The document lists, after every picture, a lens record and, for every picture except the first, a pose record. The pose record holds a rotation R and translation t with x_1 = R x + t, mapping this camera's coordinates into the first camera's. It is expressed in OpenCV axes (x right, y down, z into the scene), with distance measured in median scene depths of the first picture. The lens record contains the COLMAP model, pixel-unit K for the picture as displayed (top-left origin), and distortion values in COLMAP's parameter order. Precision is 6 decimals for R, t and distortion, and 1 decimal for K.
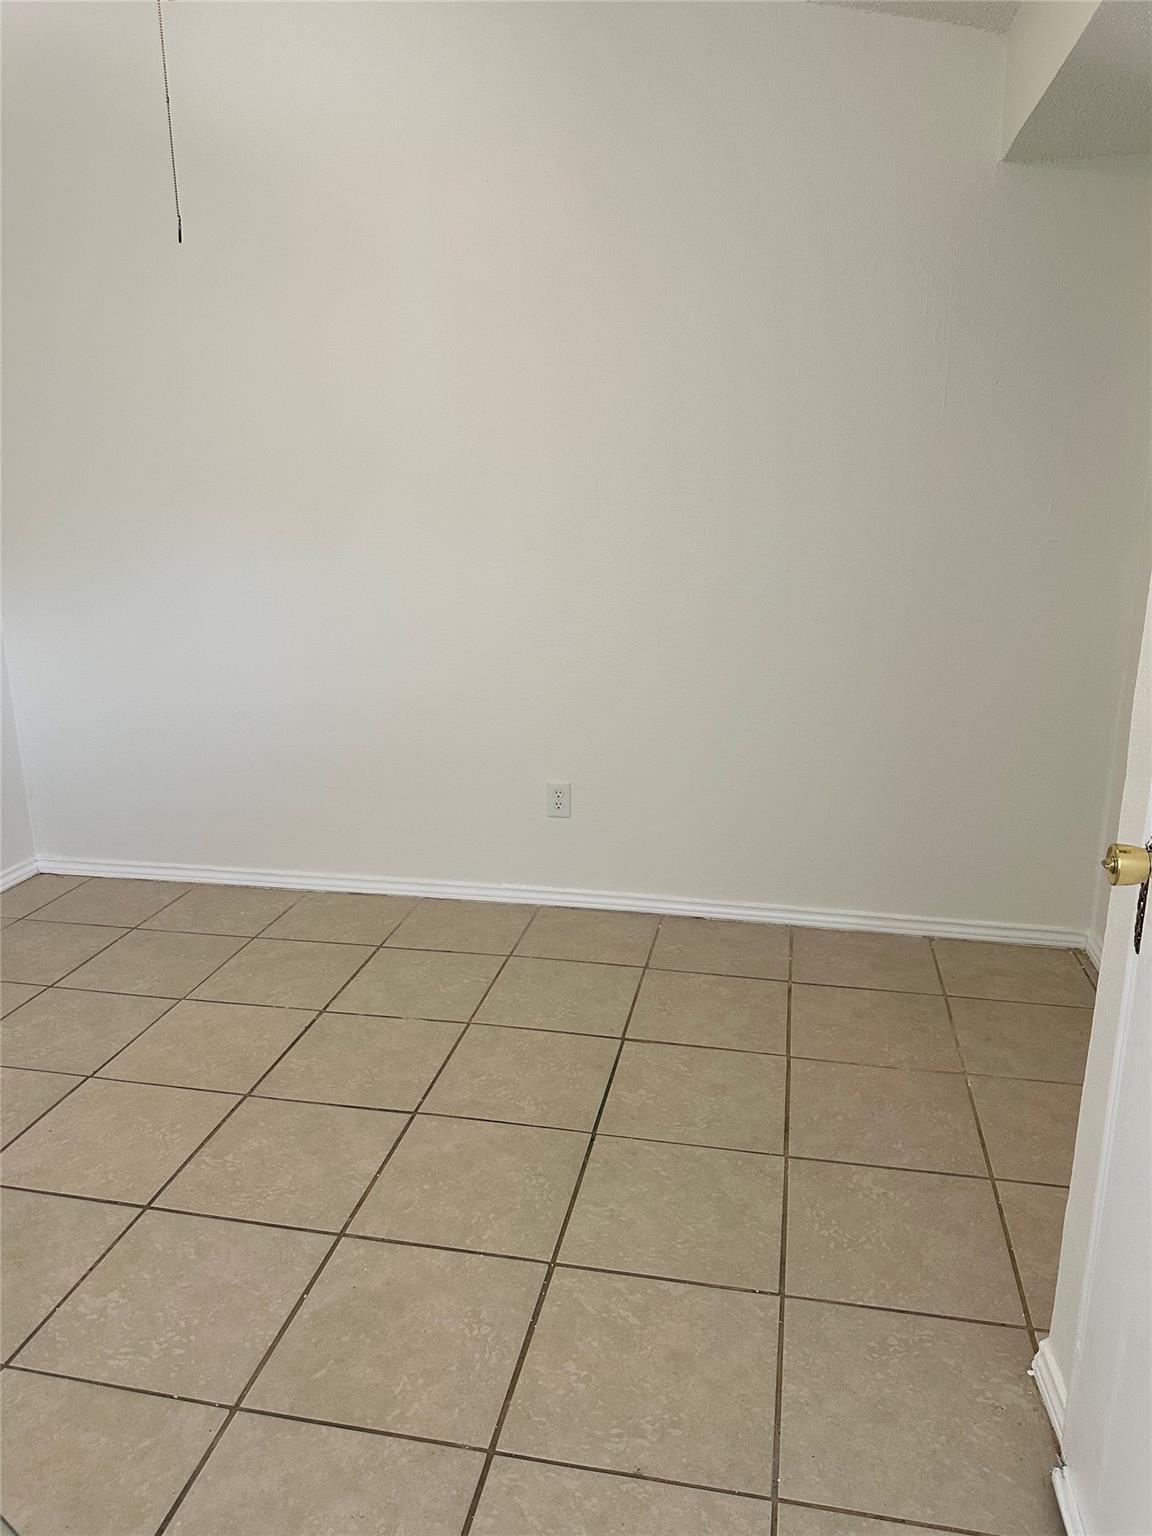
lens RADIAL K [[1096.3, 0, 585.9], [0, 1096.3, 764.5], [0, 0, 1]] dist [0.010827, -0.004017]
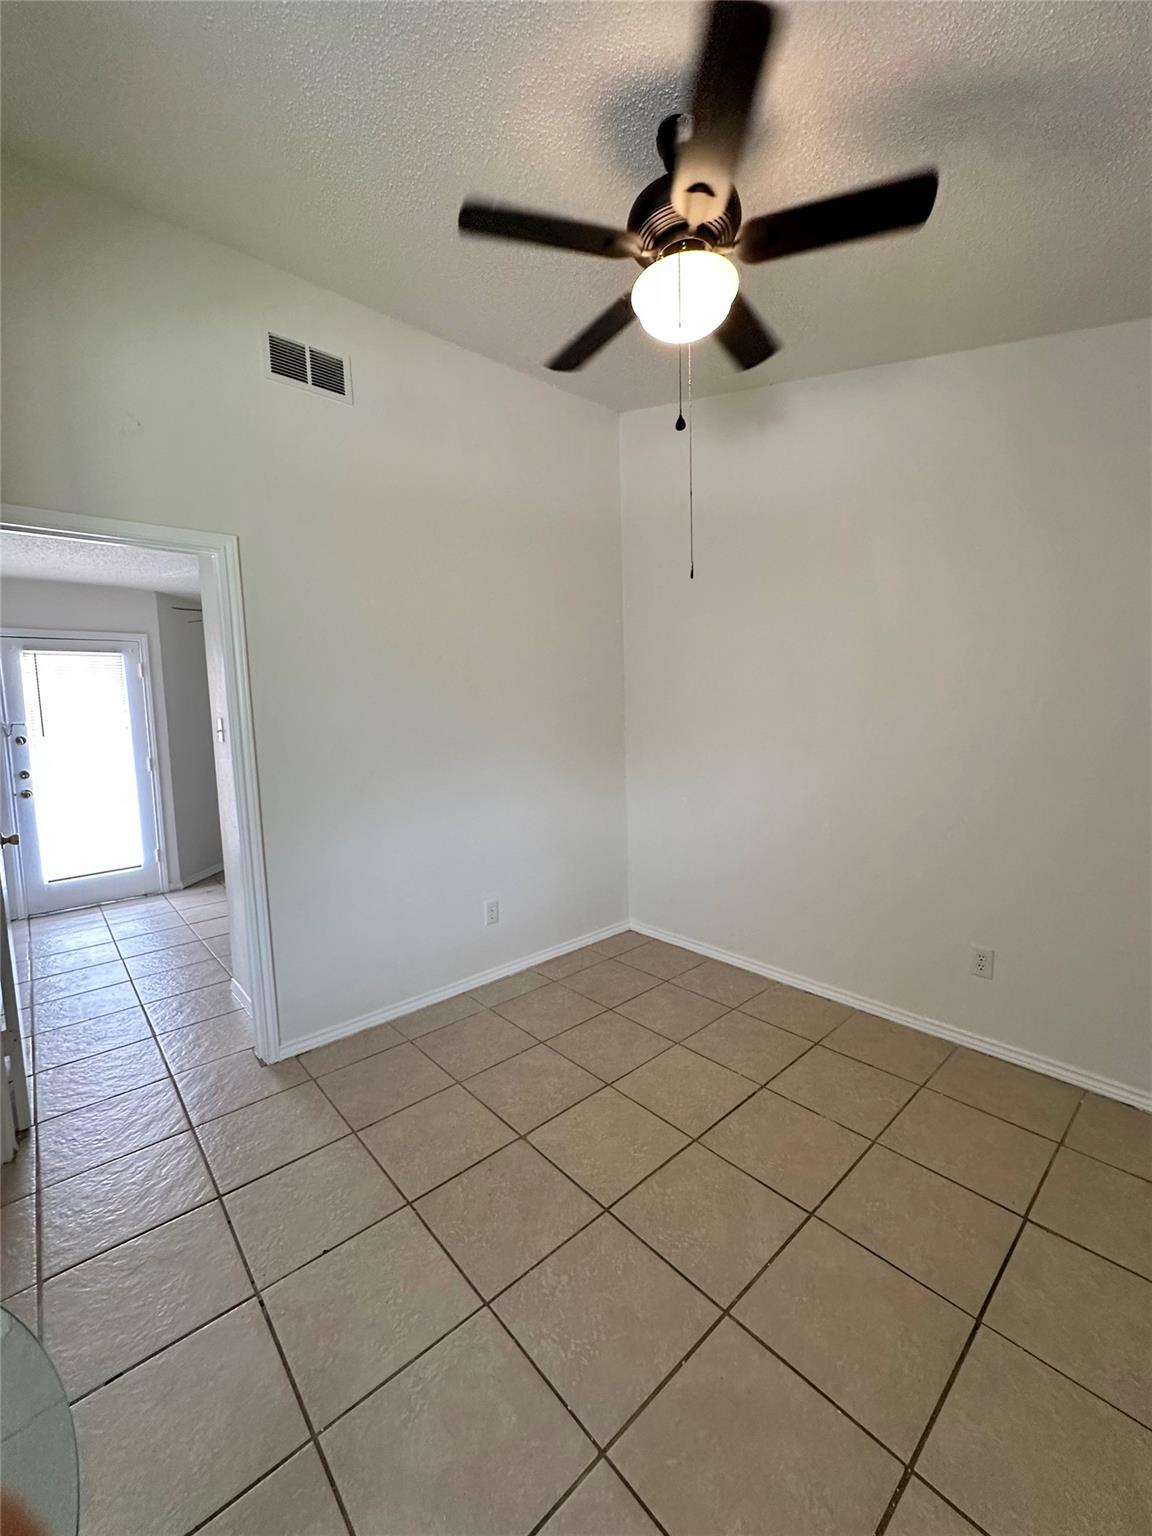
lens RADIAL K [[614.4, 0, 575.0], [0, 614.4, 766.1], [0, 0, 1]] dist [-0.002532, 0.000729]
pose [[0.791285, 0.045800, -0.609730, 0.029535], [-0.132095, 0.986447, -0.097330, -0.071542], [0.597009, 0.157558, 0.786610, 0.176029]]
